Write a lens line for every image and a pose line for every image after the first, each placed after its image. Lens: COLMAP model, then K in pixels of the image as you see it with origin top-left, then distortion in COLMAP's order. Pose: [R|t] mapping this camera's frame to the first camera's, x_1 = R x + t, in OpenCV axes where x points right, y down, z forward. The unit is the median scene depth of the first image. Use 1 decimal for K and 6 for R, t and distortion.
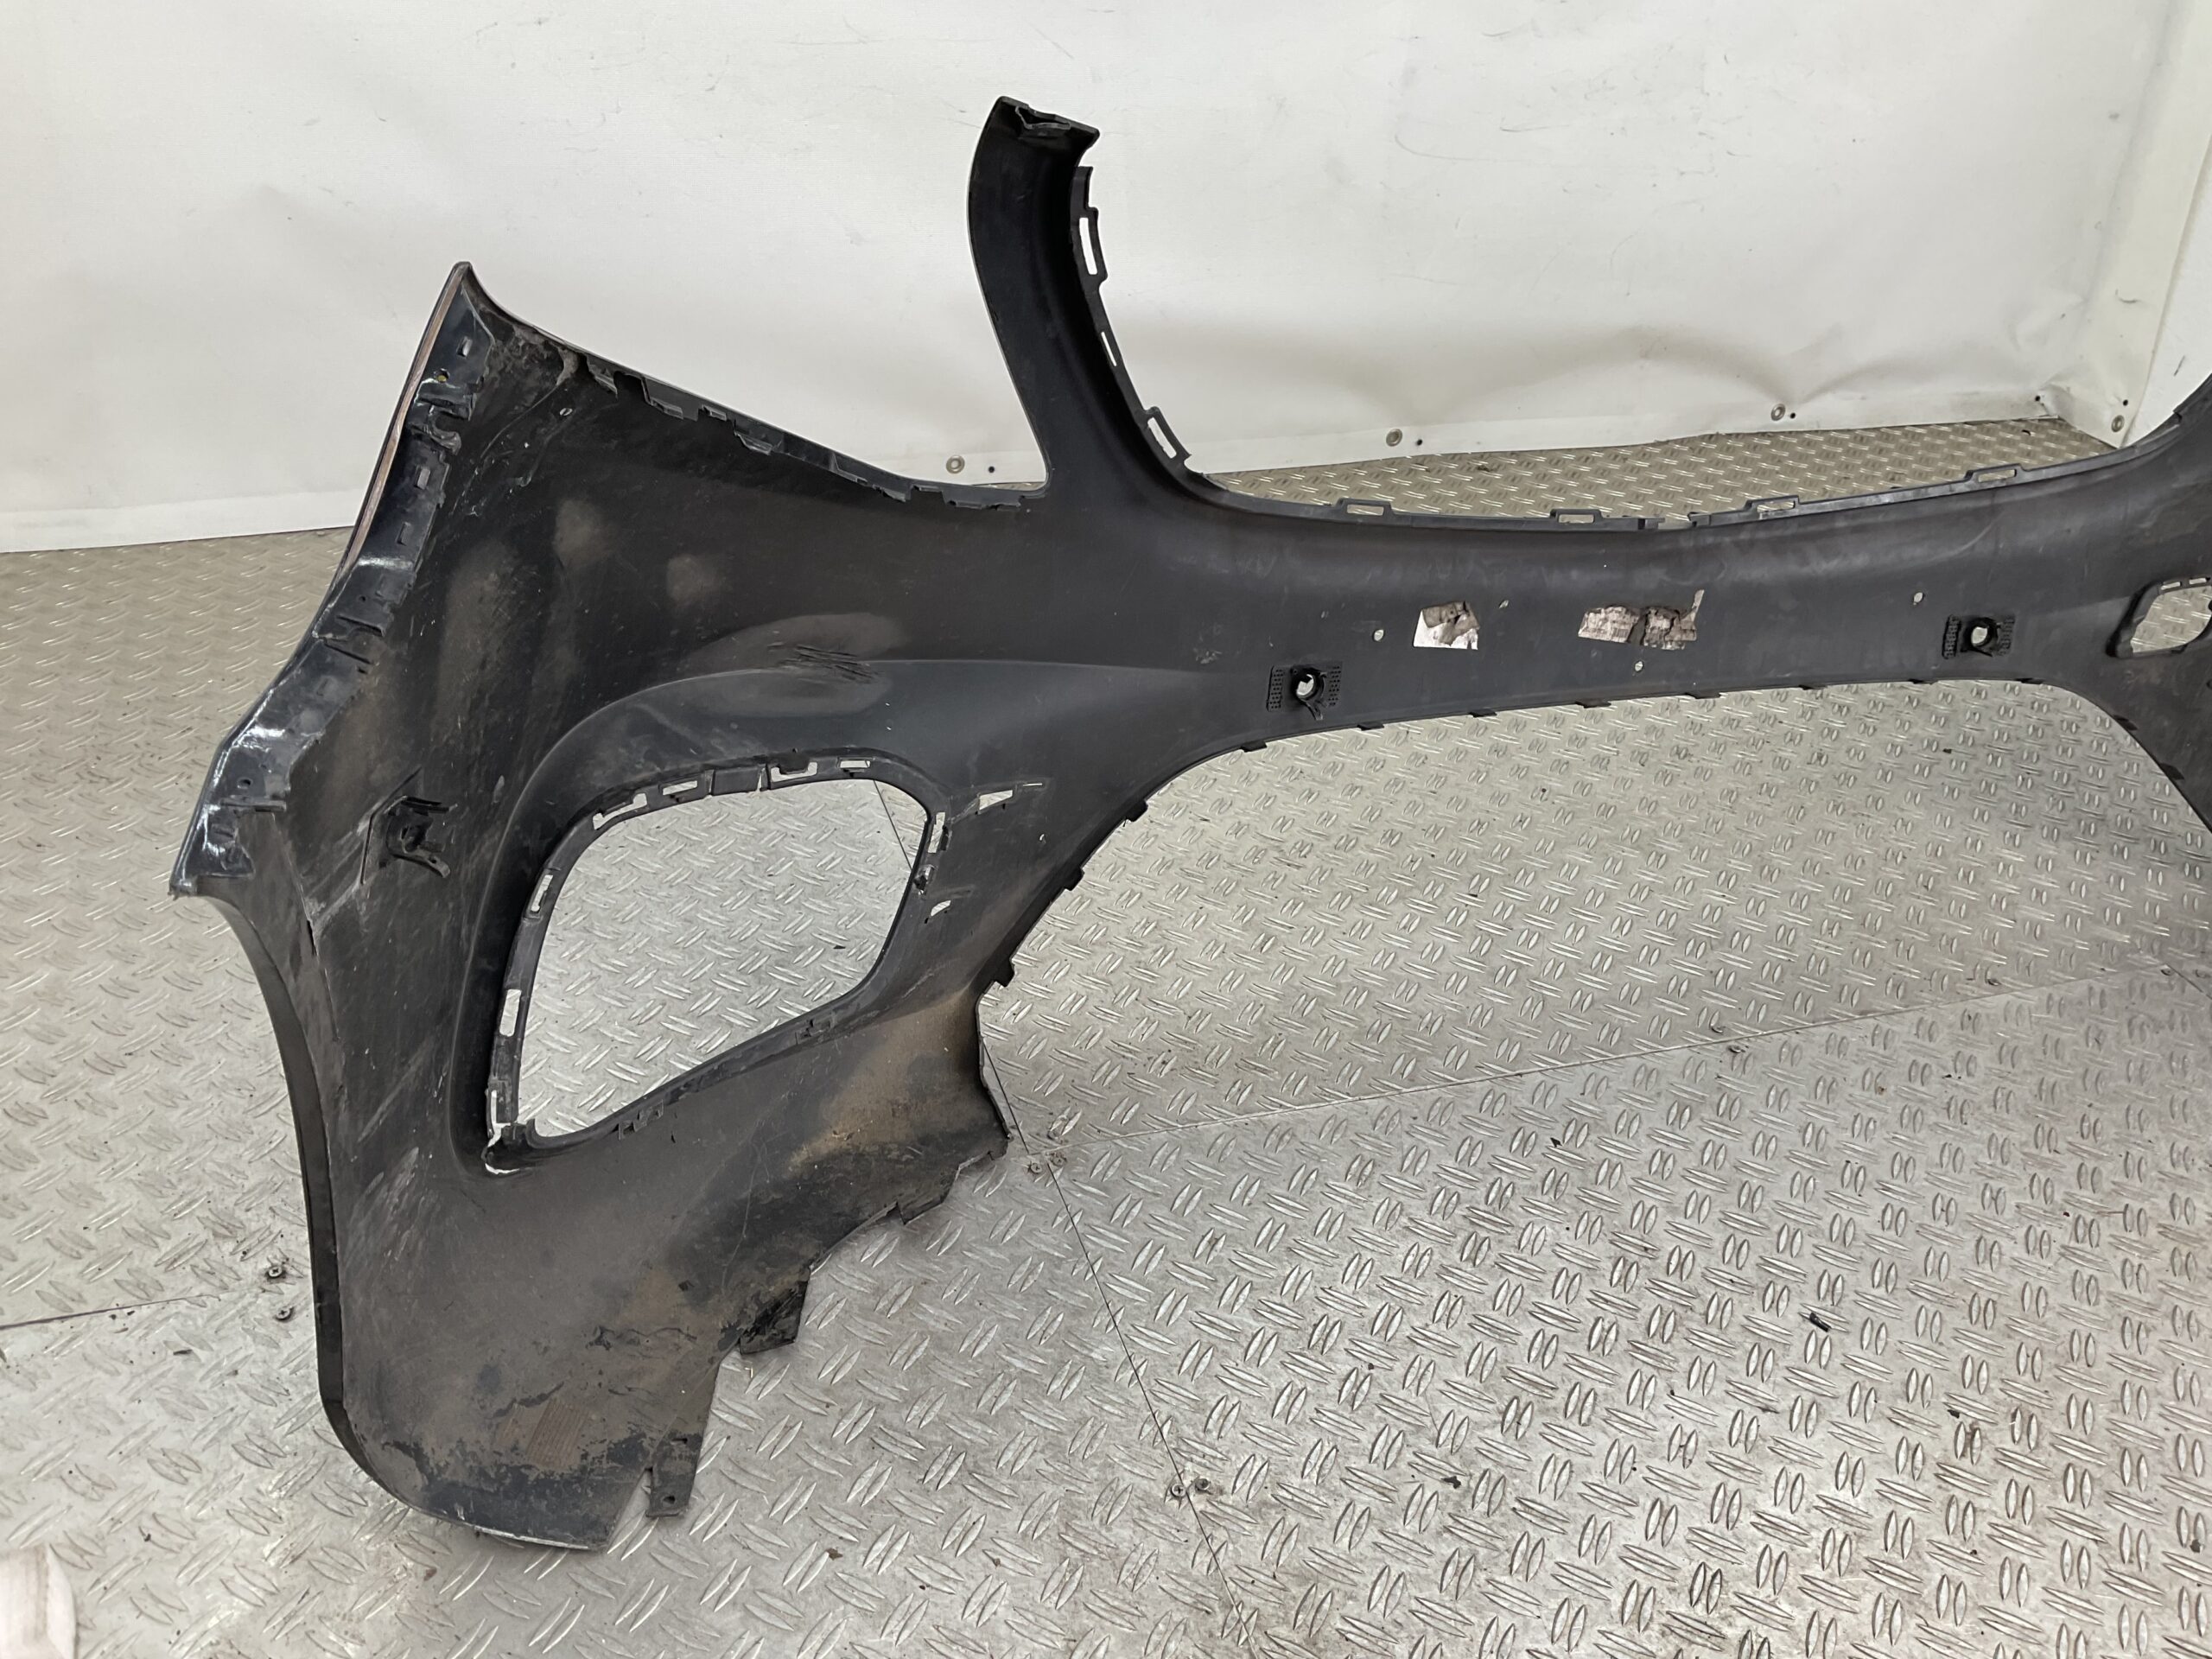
lens RADIAL K [[1867.3, 0, 1106.0], [0, 1867.3, 829.5], [0, 0, 1]] dist [-0.006659, -0.009343]
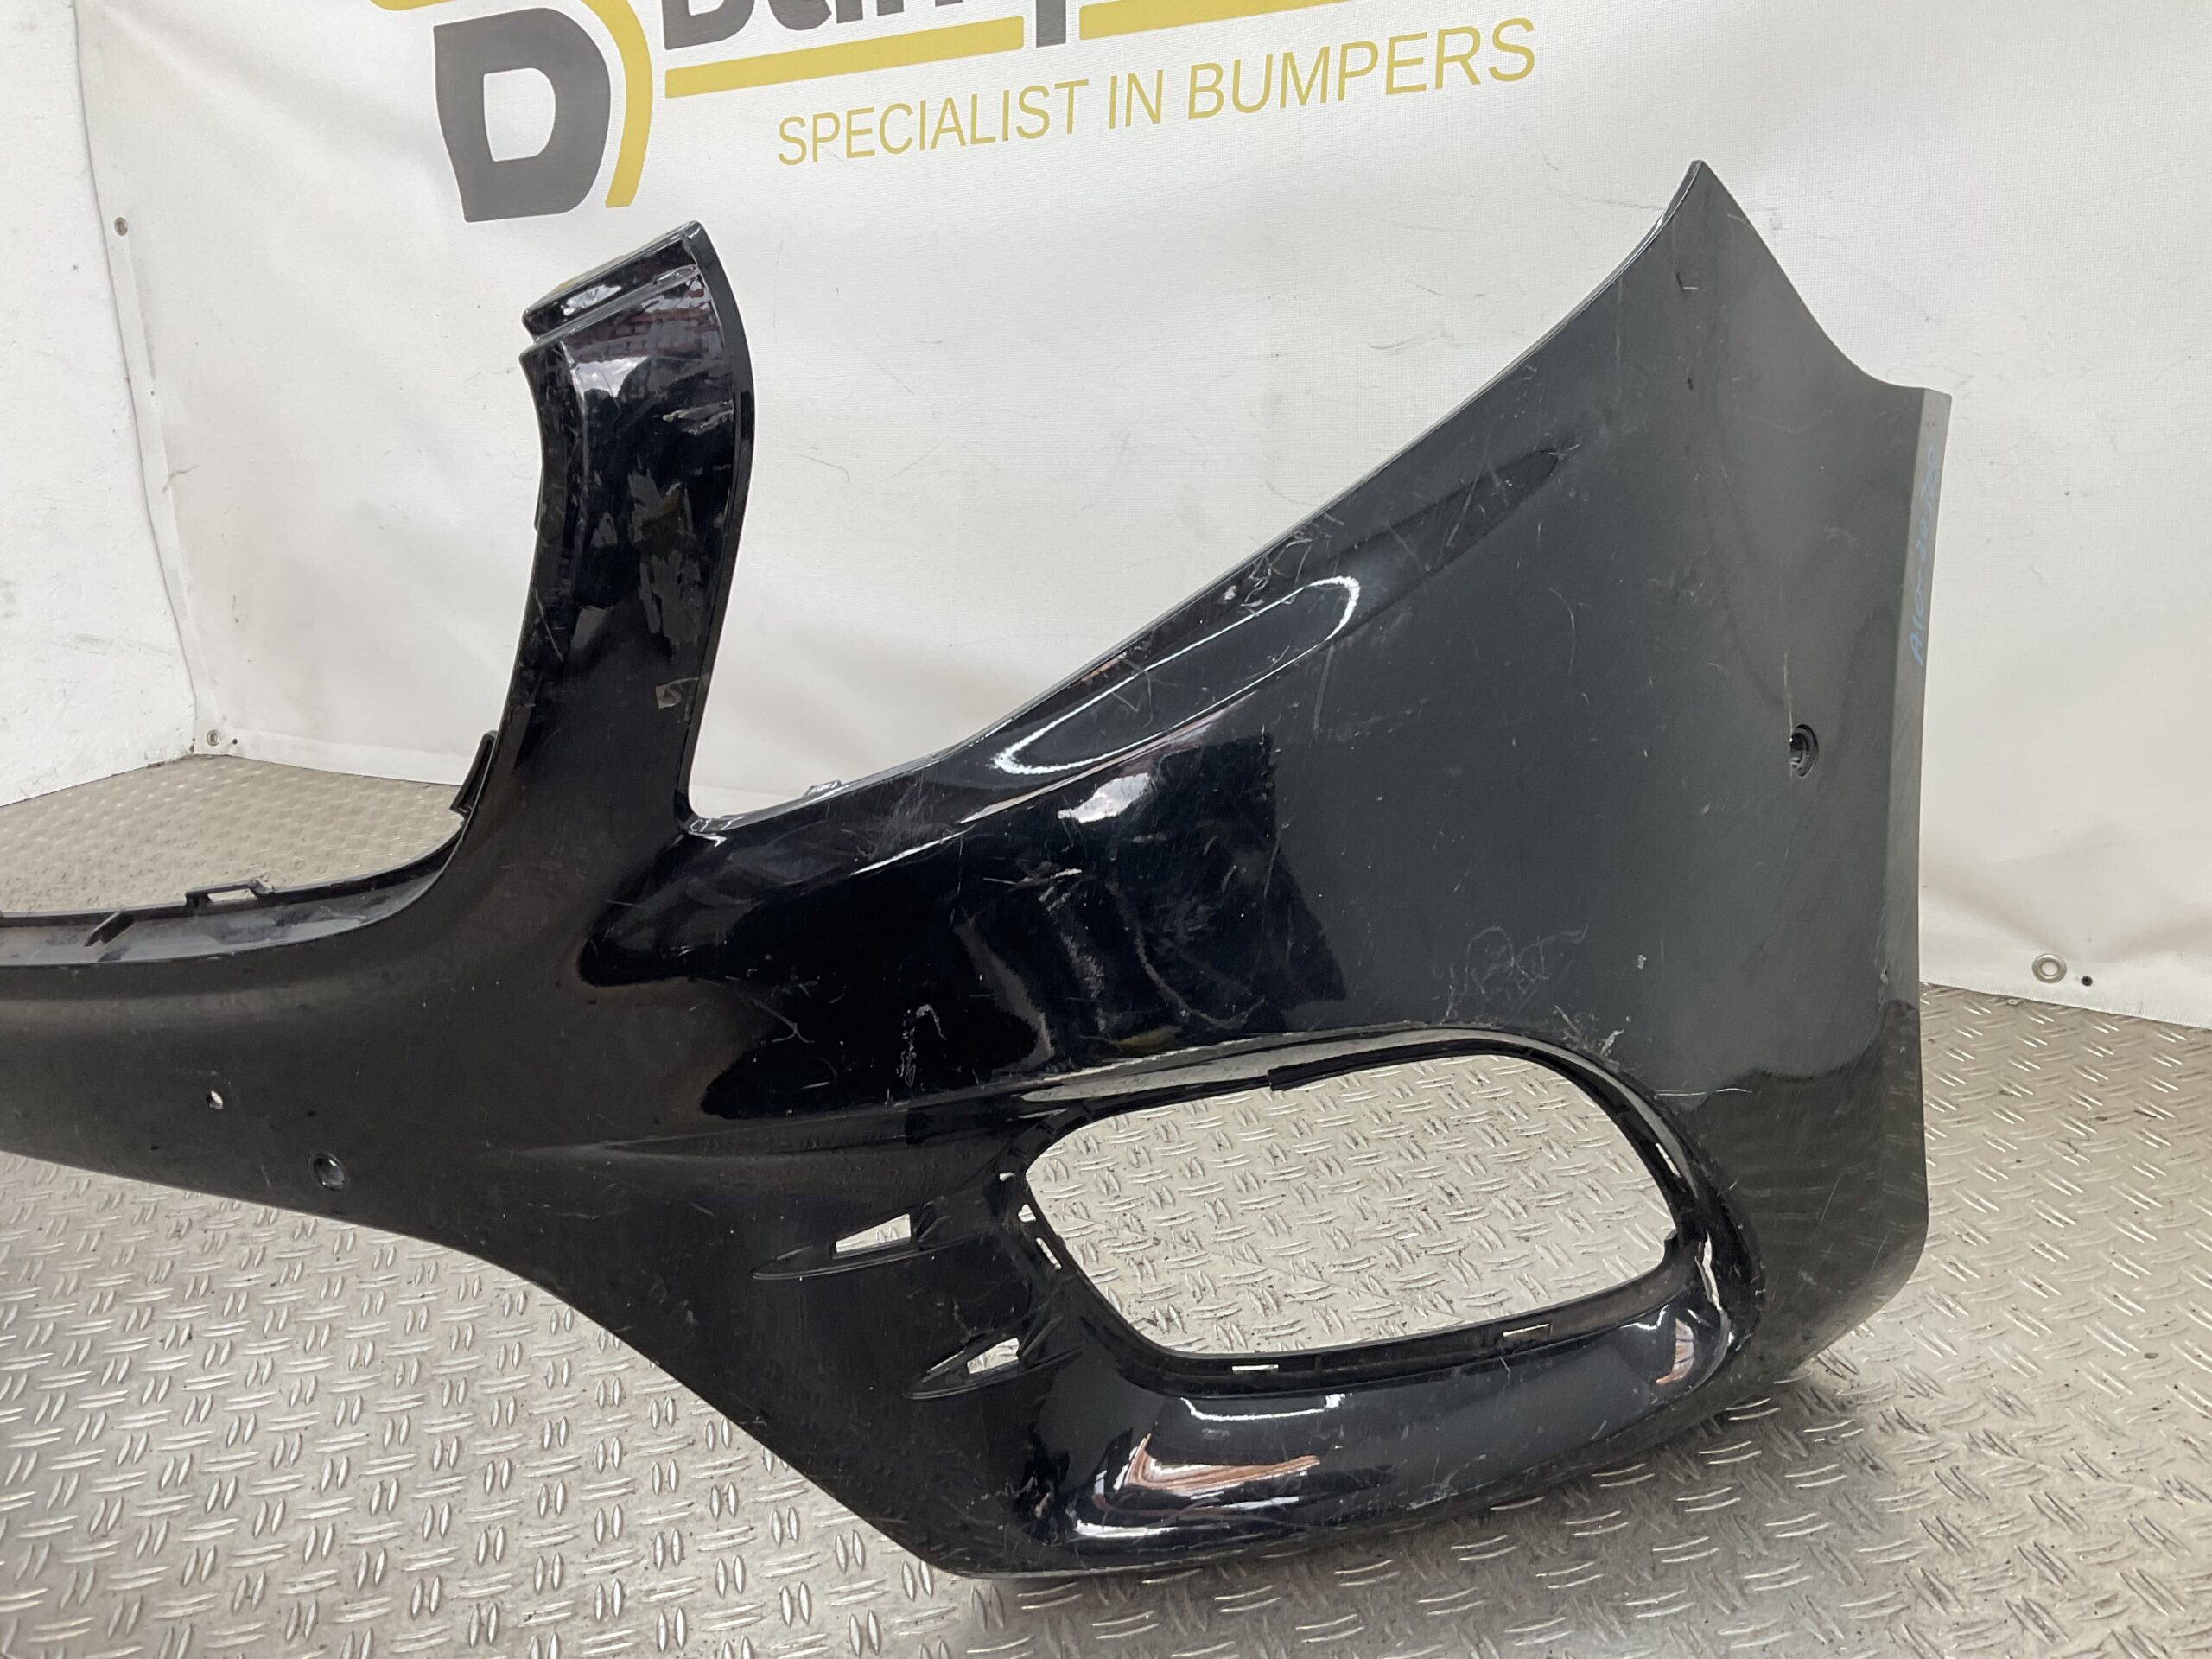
lens RADIAL K [[1830.0, 0, 1106.0], [0, 1830.0, 829.5], [0, 0, 1]] dist [0.067701, -0.133100]
pose [[0.636987, 0.134495, -0.759051, 0.623573], [-0.309745, 0.946333, -0.092255, -0.131115], [0.705908, 0.293878, 0.644461, 0.456379]]
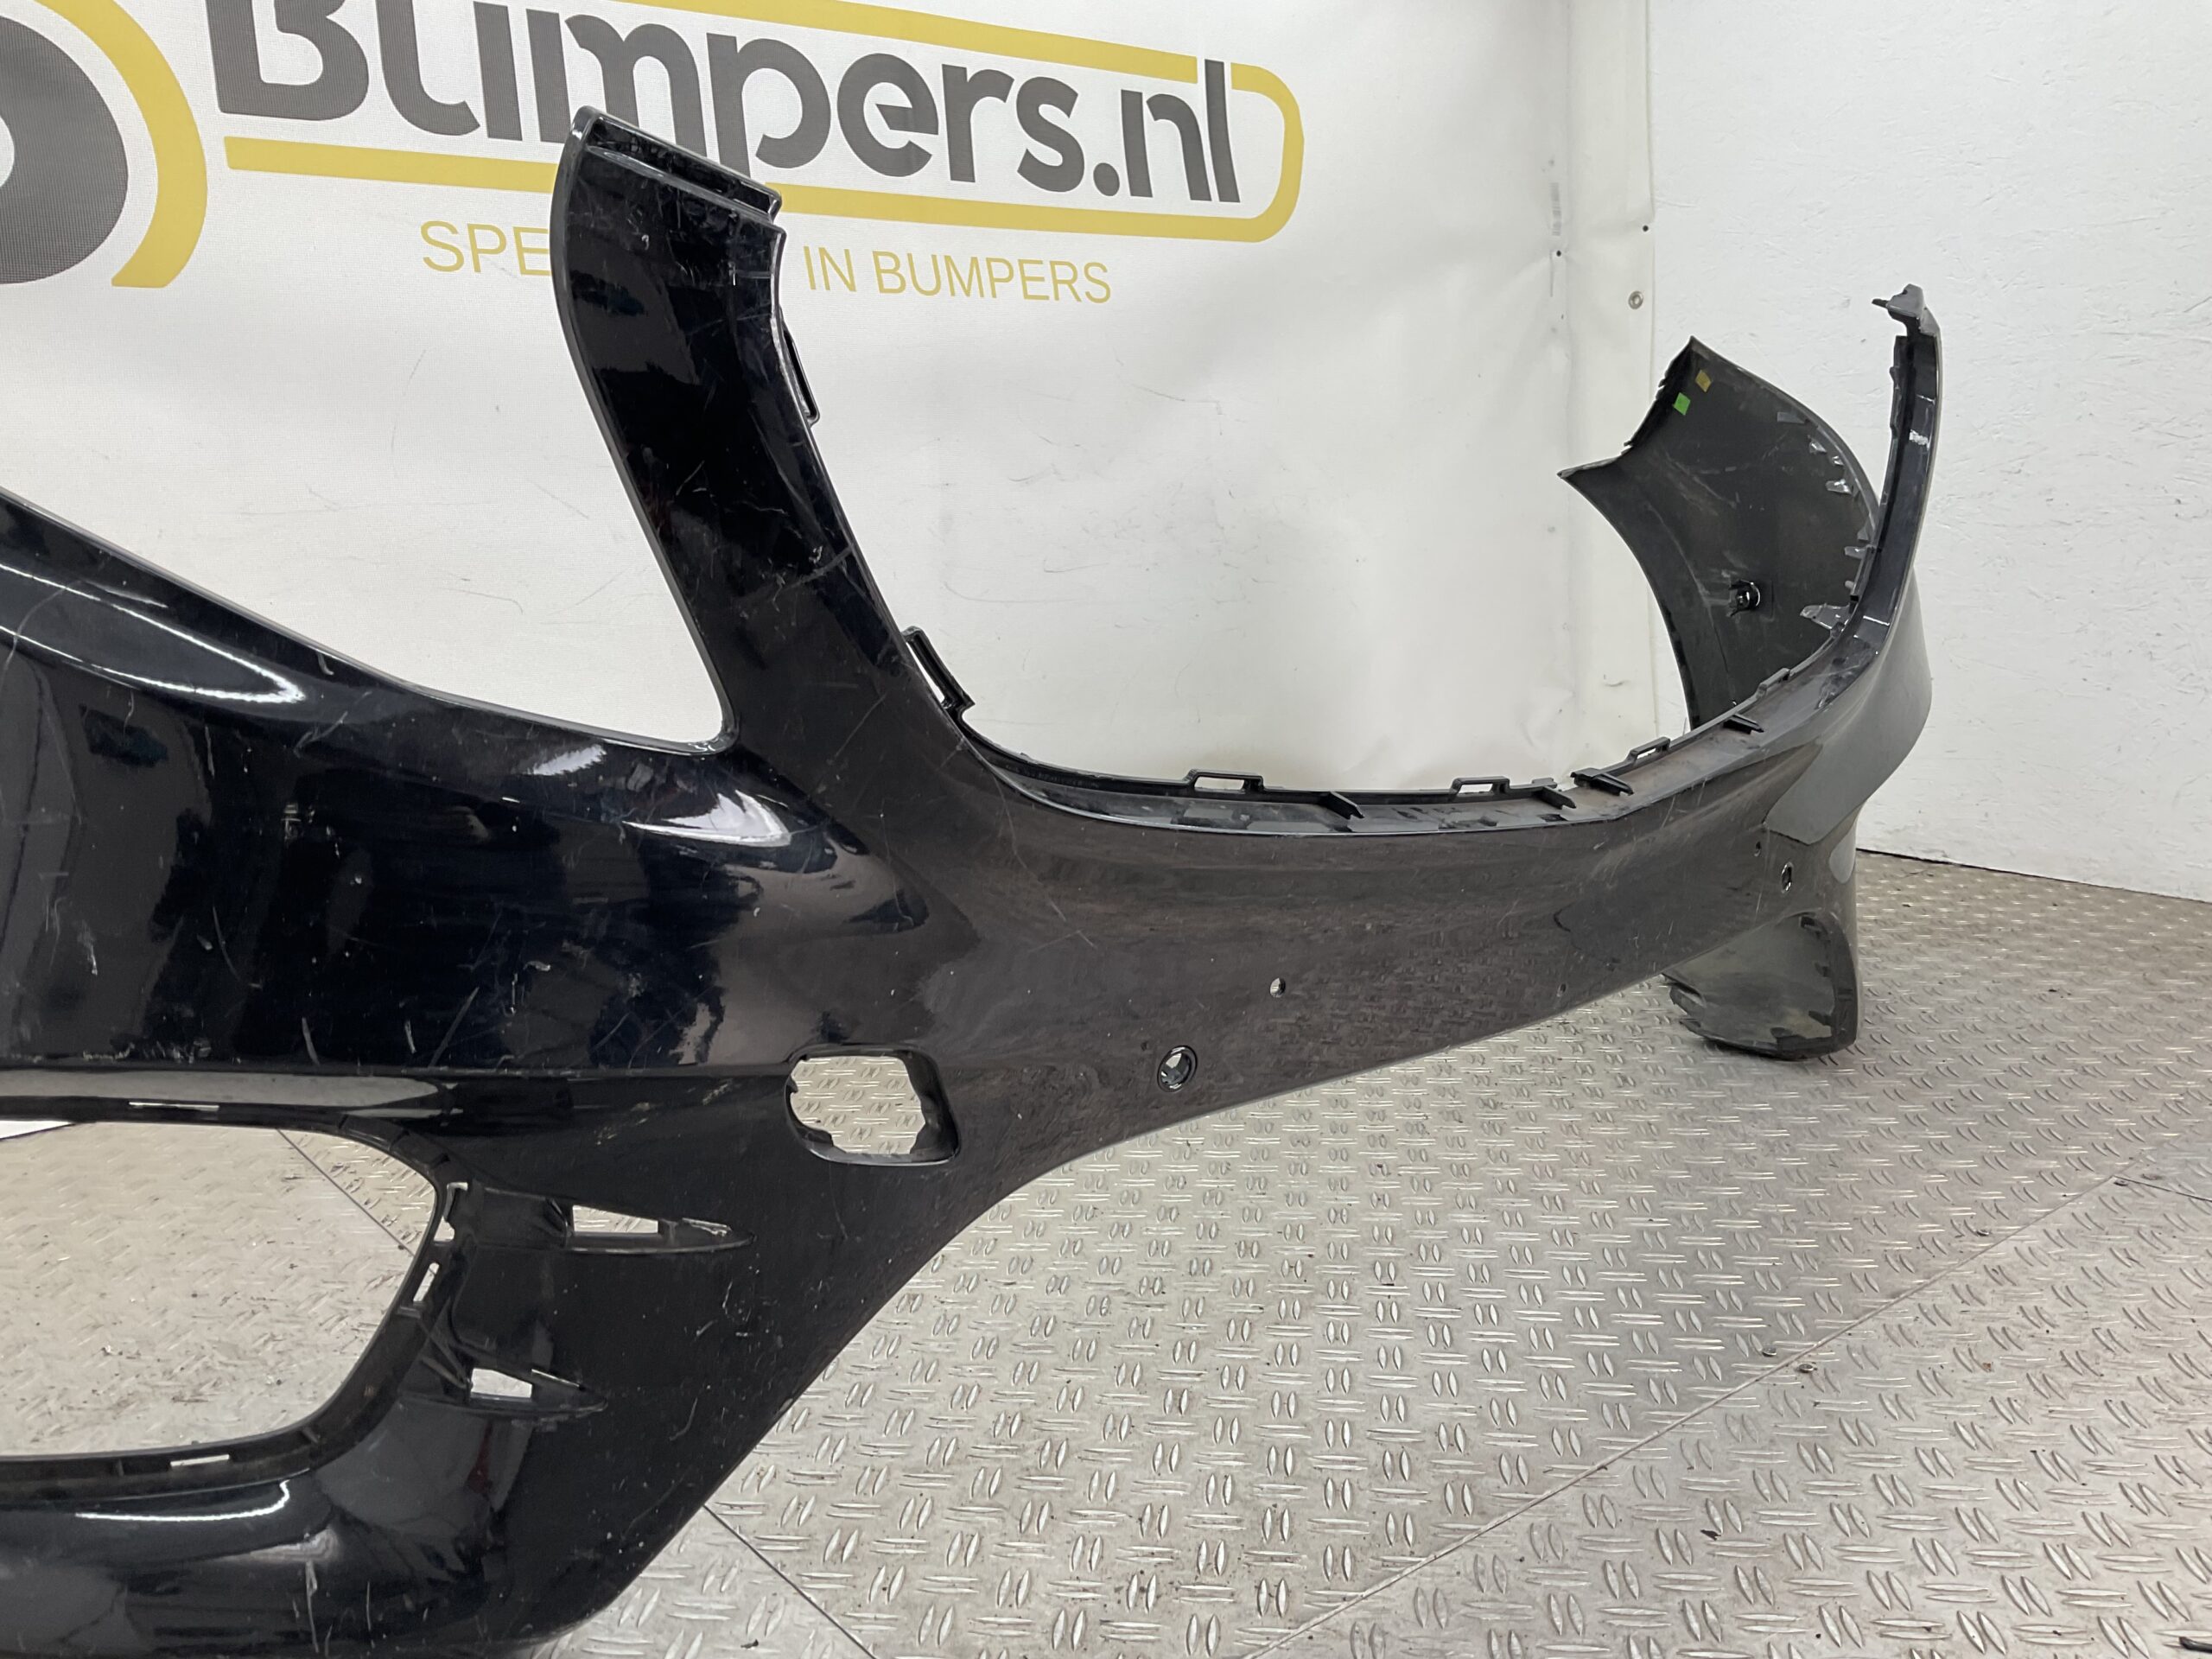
lens RADIAL K [[1820.5, 0, 1106.0], [0, 1820.5, 829.5], [0, 0, 1]] dist [0.113418, -0.235737]
pose [[0.930787, -0.150843, 0.332989, -0.083515], [0.260290, 0.913059, -0.313964, 0.045287], [-0.256679, 0.378907, 0.889126, 0.185053]]
